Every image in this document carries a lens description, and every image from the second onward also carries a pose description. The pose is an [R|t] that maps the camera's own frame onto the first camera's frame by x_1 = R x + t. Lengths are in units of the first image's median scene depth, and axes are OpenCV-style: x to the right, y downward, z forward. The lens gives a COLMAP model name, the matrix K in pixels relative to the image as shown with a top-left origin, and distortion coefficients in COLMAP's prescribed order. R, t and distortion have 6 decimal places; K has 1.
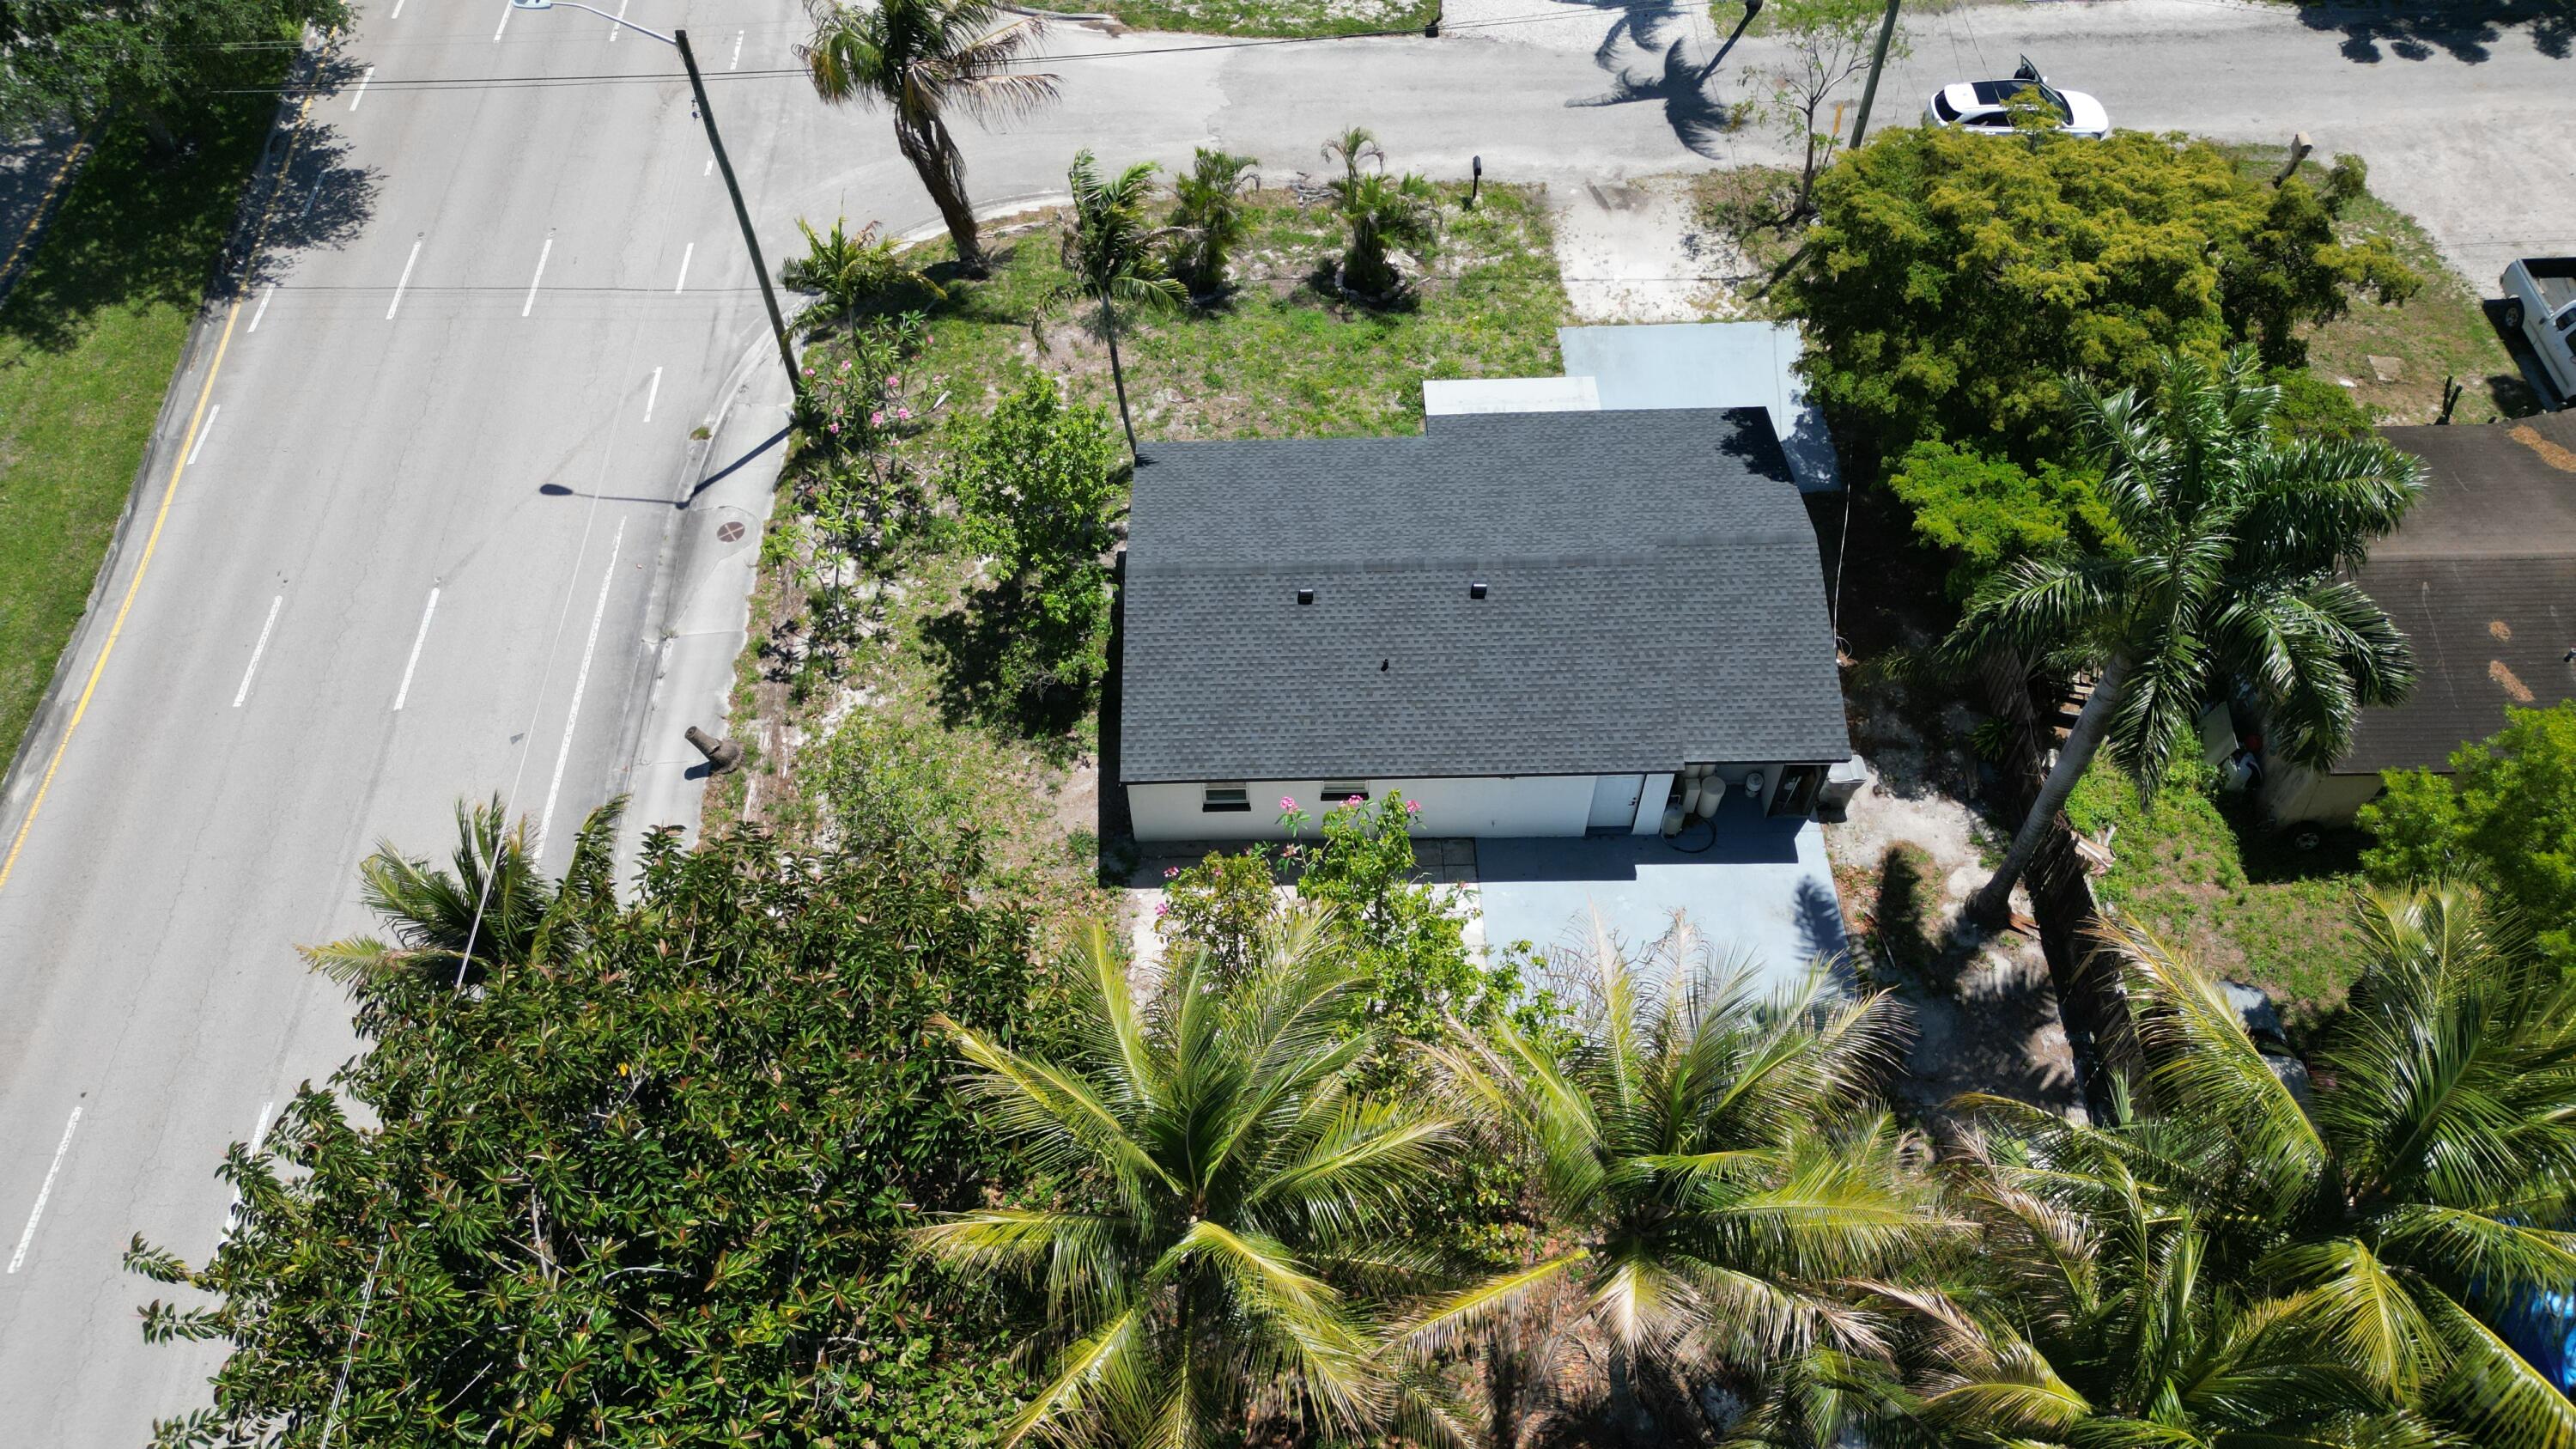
lens RADIAL K [[1762.7, 0, 1301.1], [0, 1762.7, 741.9], [0, 0, 1]] dist [0.048773, -0.049385]
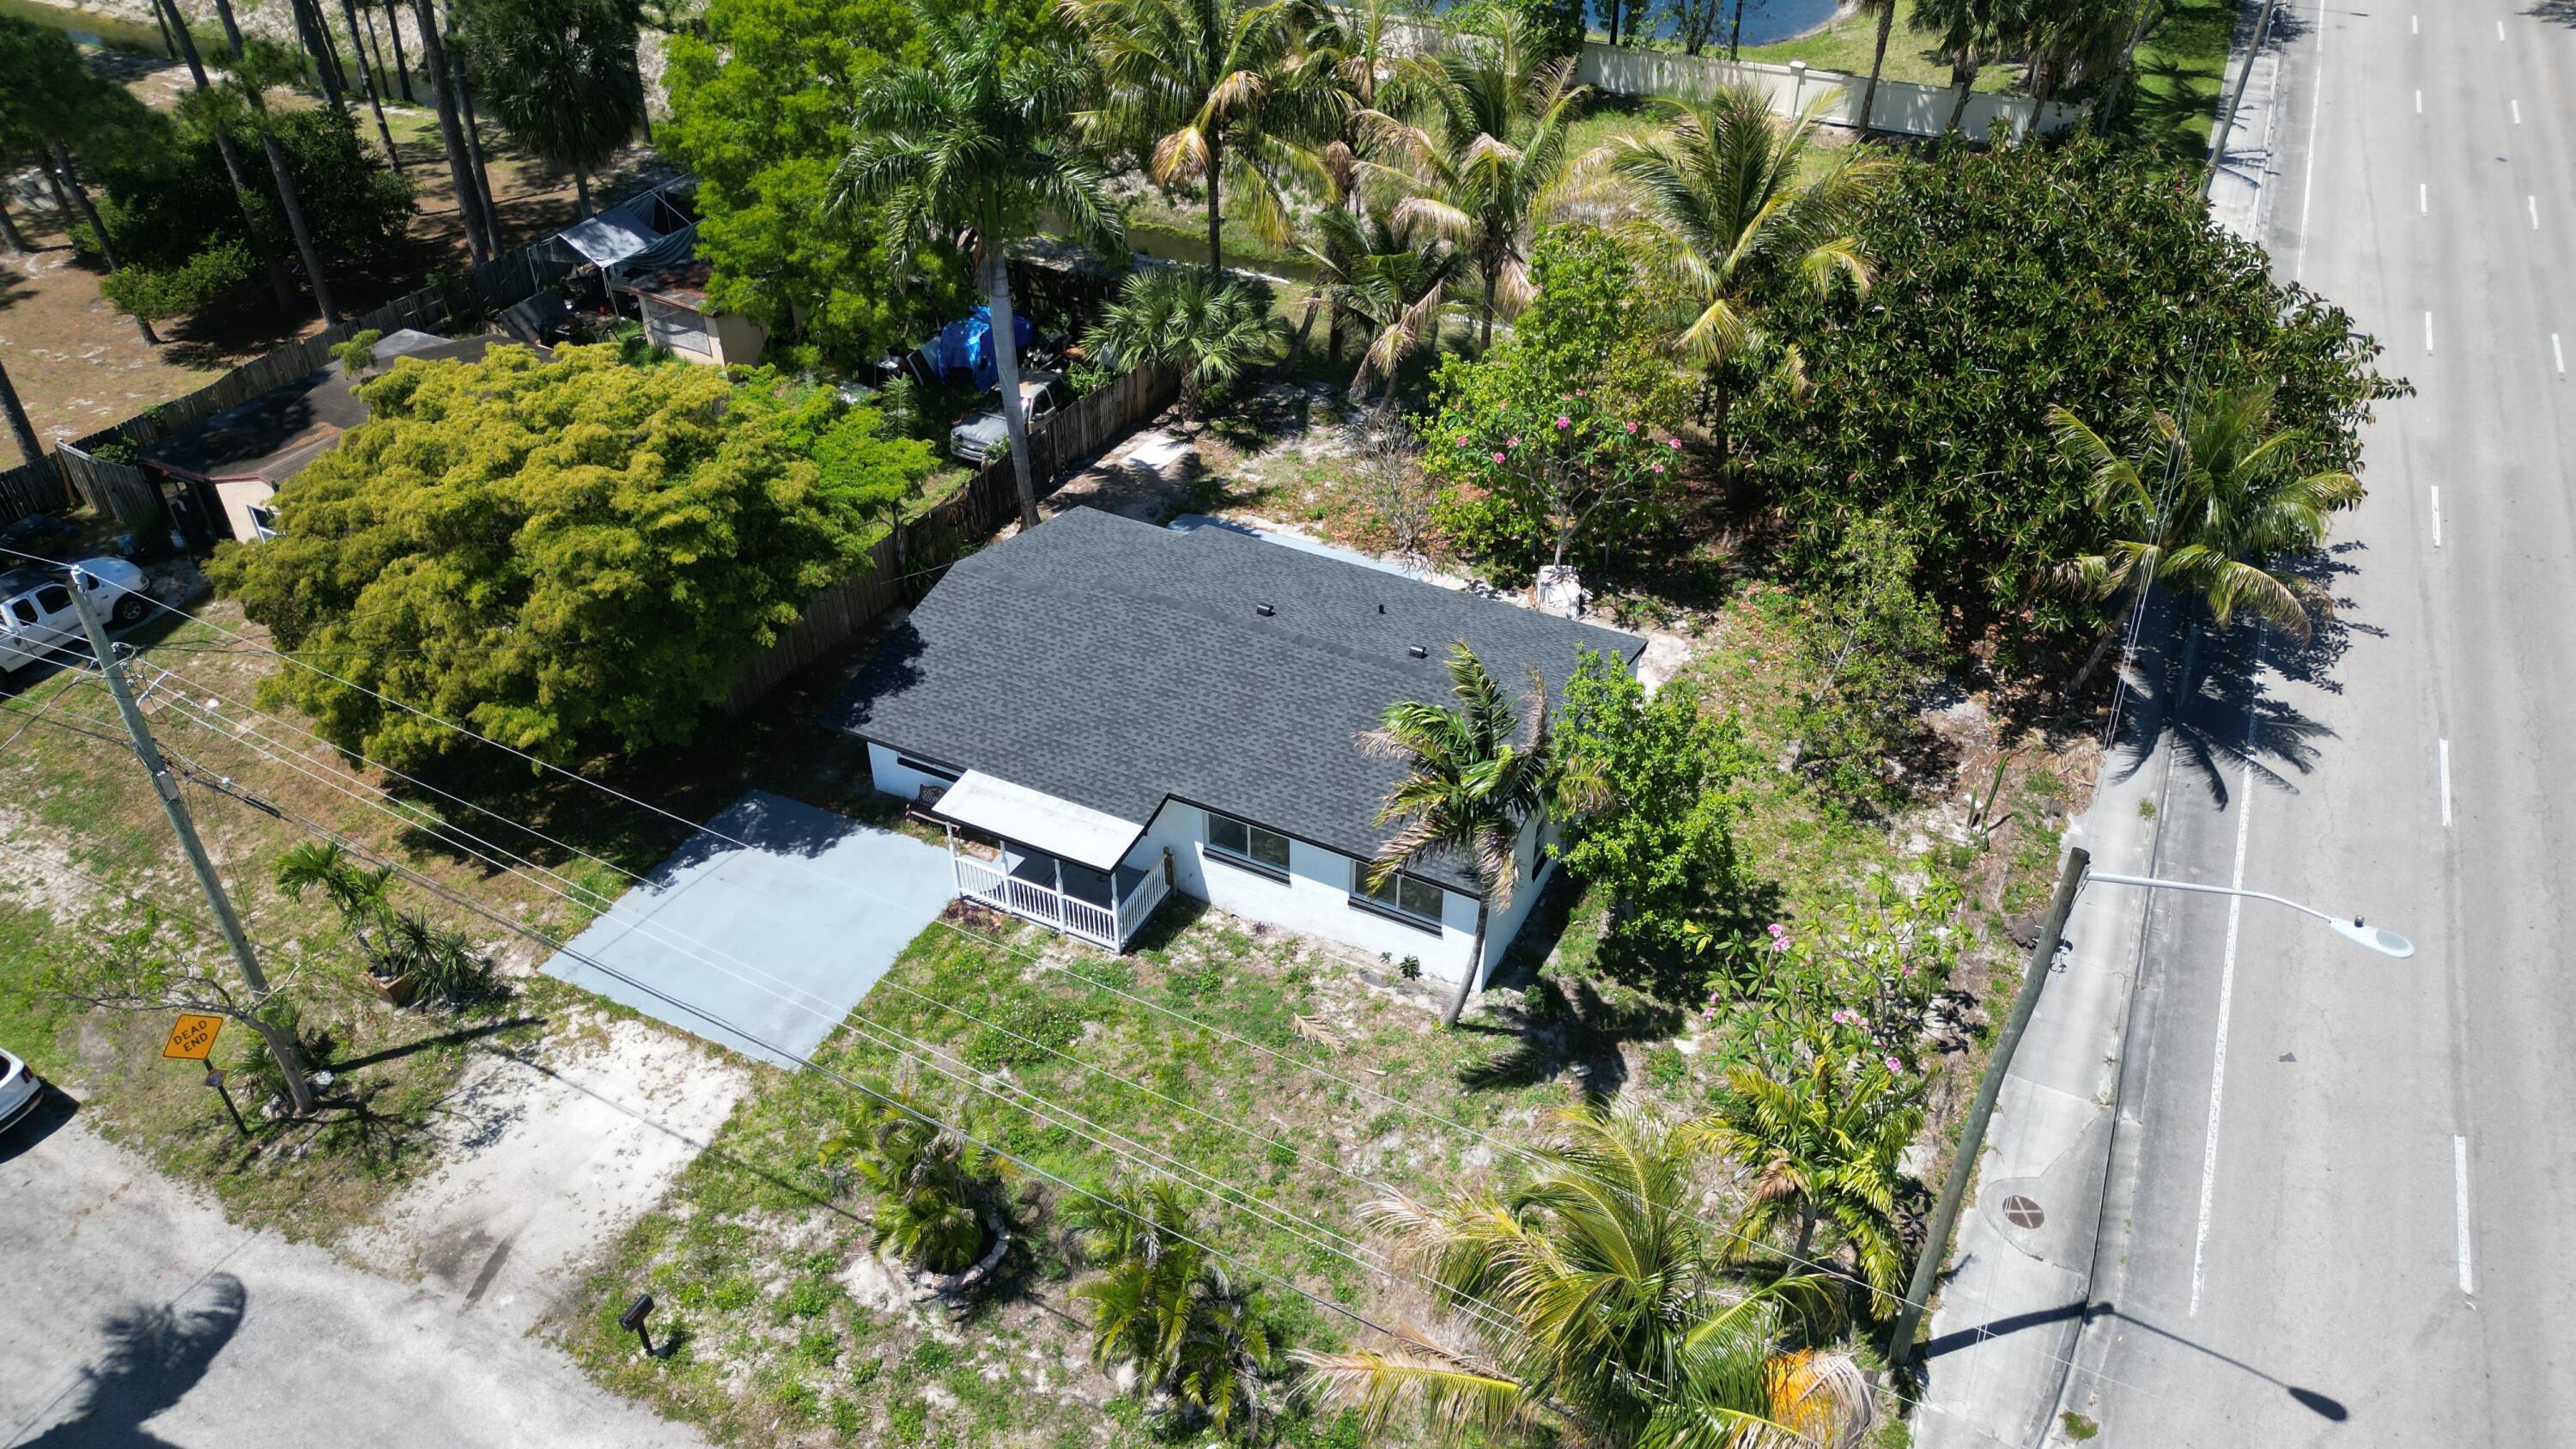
lens RADIAL K [[1800.0, 0, 1288.0], [0, 1800.0, 724.5], [0, 0, 1]] dist [0.046198, -0.053373]
pose [[-0.879728, -0.271480, 0.390354, -0.302246], [0.390877, 0.054525, 0.918827, -0.929132], [-0.270727, 0.960898, 0.058148, 0.877255]]
